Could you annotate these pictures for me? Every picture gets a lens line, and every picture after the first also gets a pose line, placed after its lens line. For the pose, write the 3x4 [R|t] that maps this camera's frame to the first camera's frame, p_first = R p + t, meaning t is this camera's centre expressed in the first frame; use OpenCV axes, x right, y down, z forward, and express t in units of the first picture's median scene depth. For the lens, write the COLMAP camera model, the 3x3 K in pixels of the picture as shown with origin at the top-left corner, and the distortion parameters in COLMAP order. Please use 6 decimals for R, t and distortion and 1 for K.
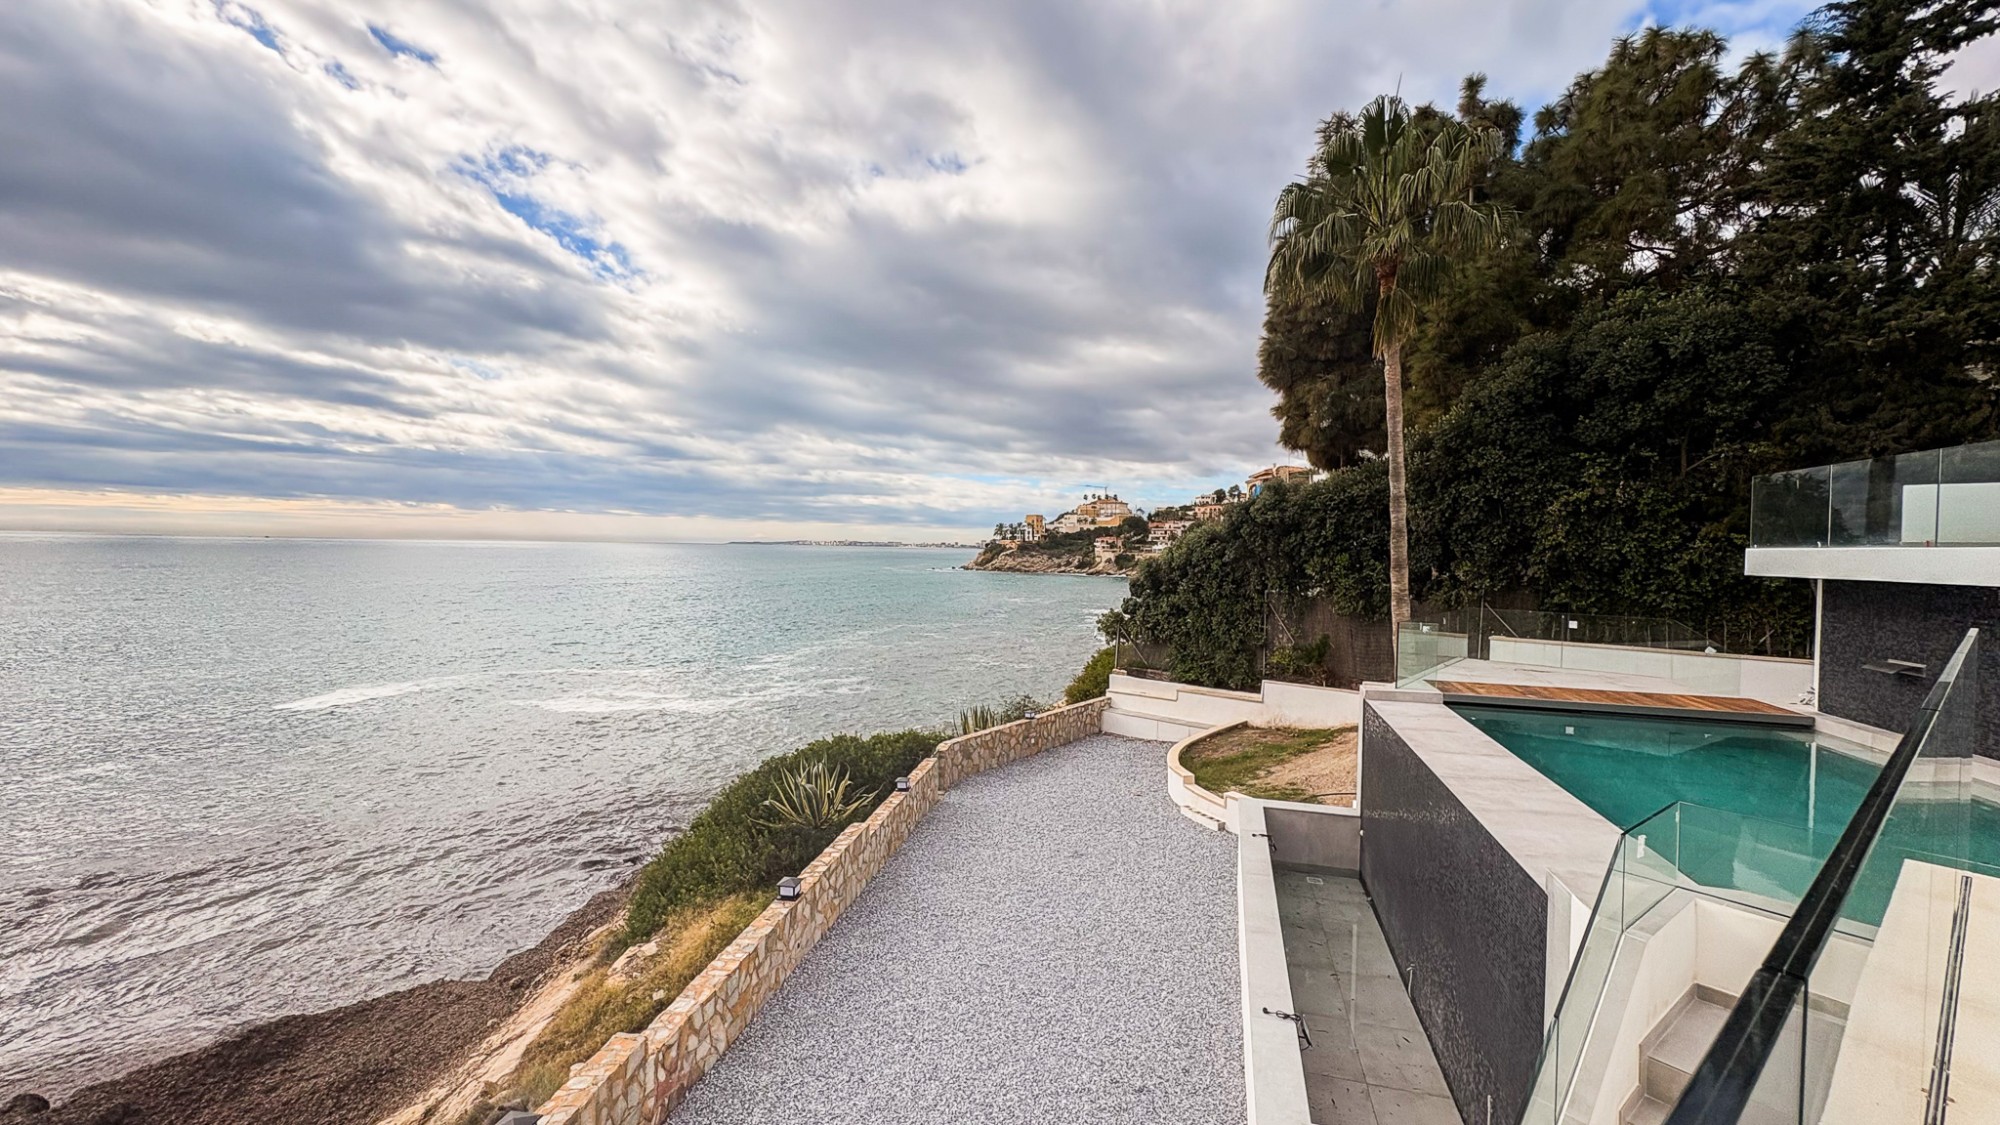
lens RADIAL K [[813.5, 0, 1000.0], [0, 813.5, 562.5], [0, 0, 1]] dist [0.000010, 0.000020]
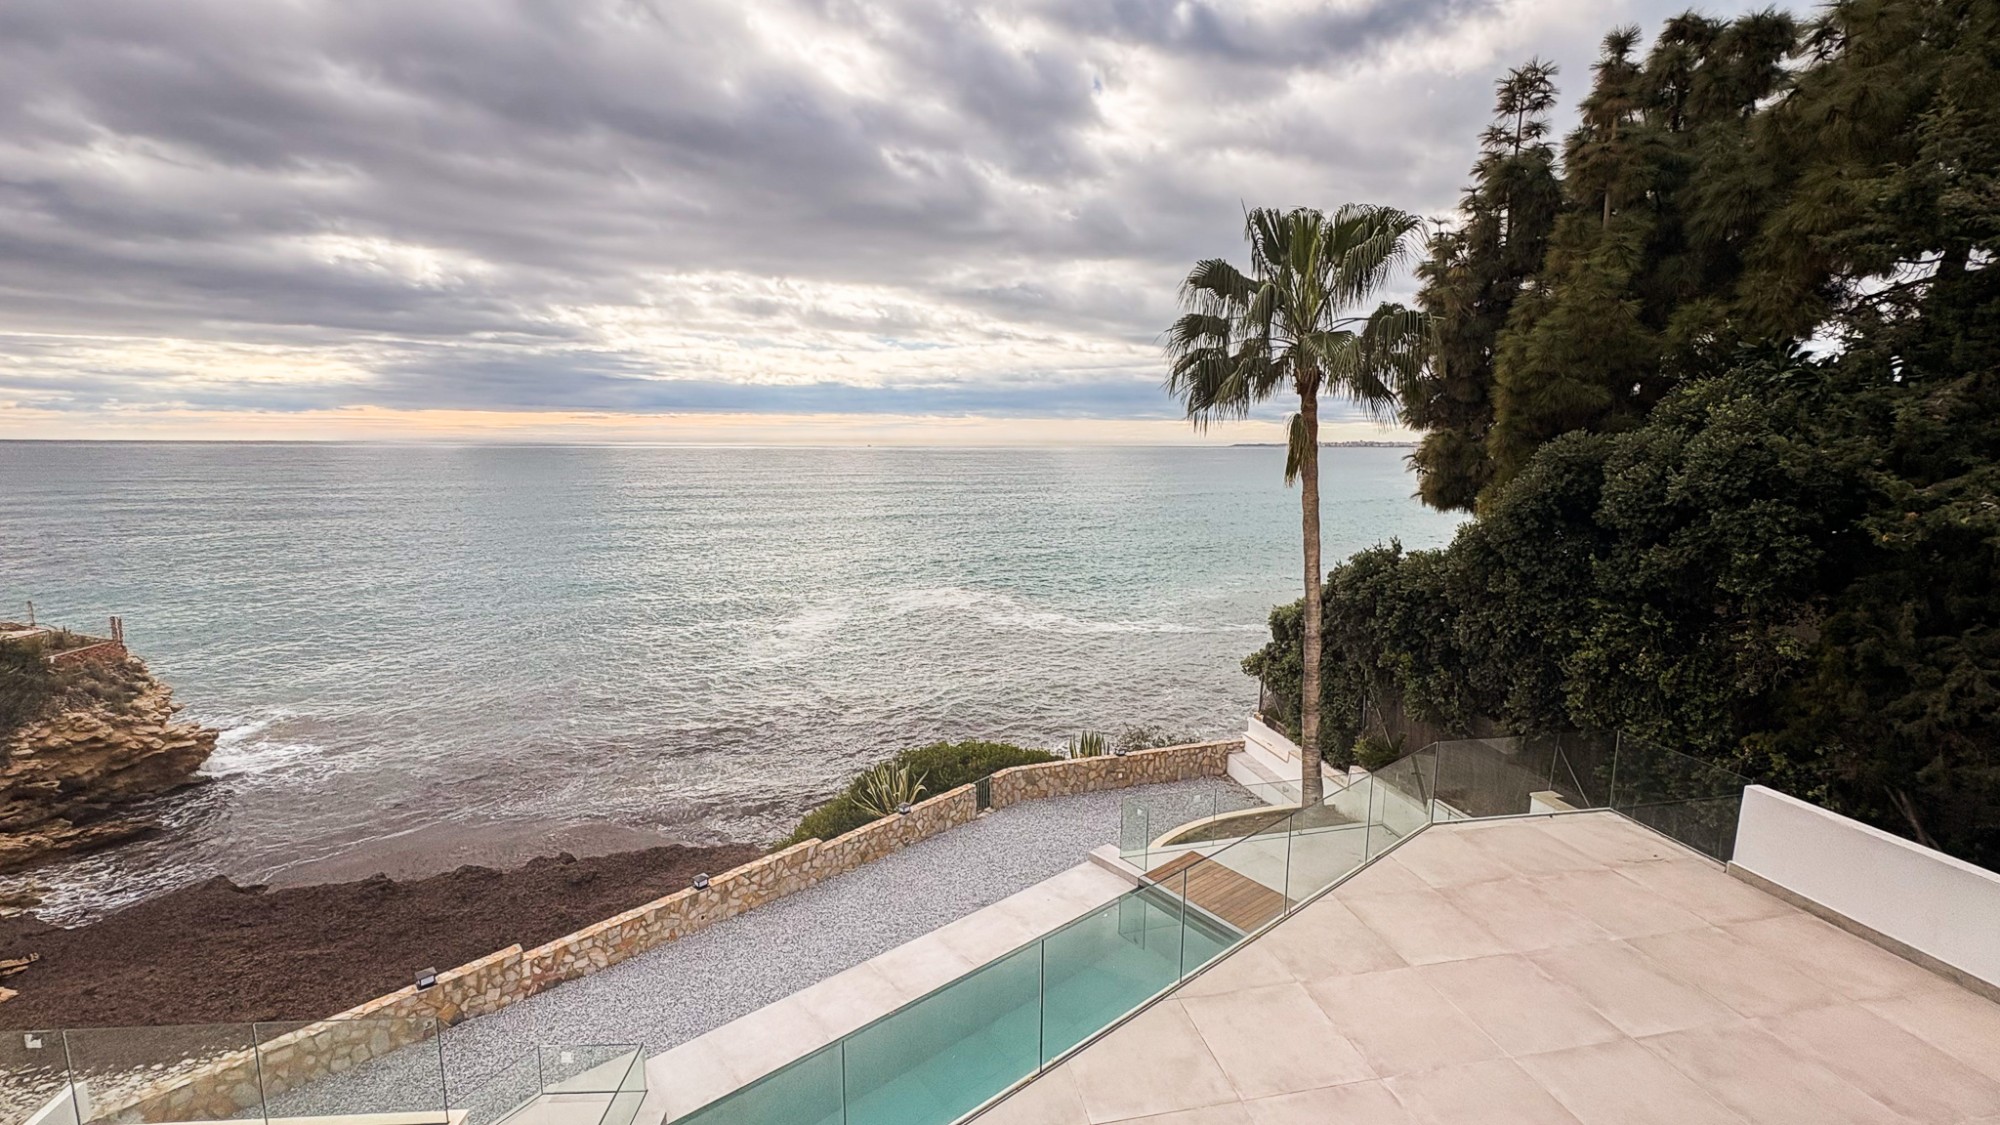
lens RADIAL K [[813.5, 0, 1000.0], [0, 813.5, 562.5], [0, 0, 1]] dist [0.000010, 0.000020]
pose [[0.821575, 0.061776, -0.566744, 0.143487], [0.006814, 0.992977, 0.118113, -0.055436], [0.570060, -0.100900, 0.815384, 0.012672]]
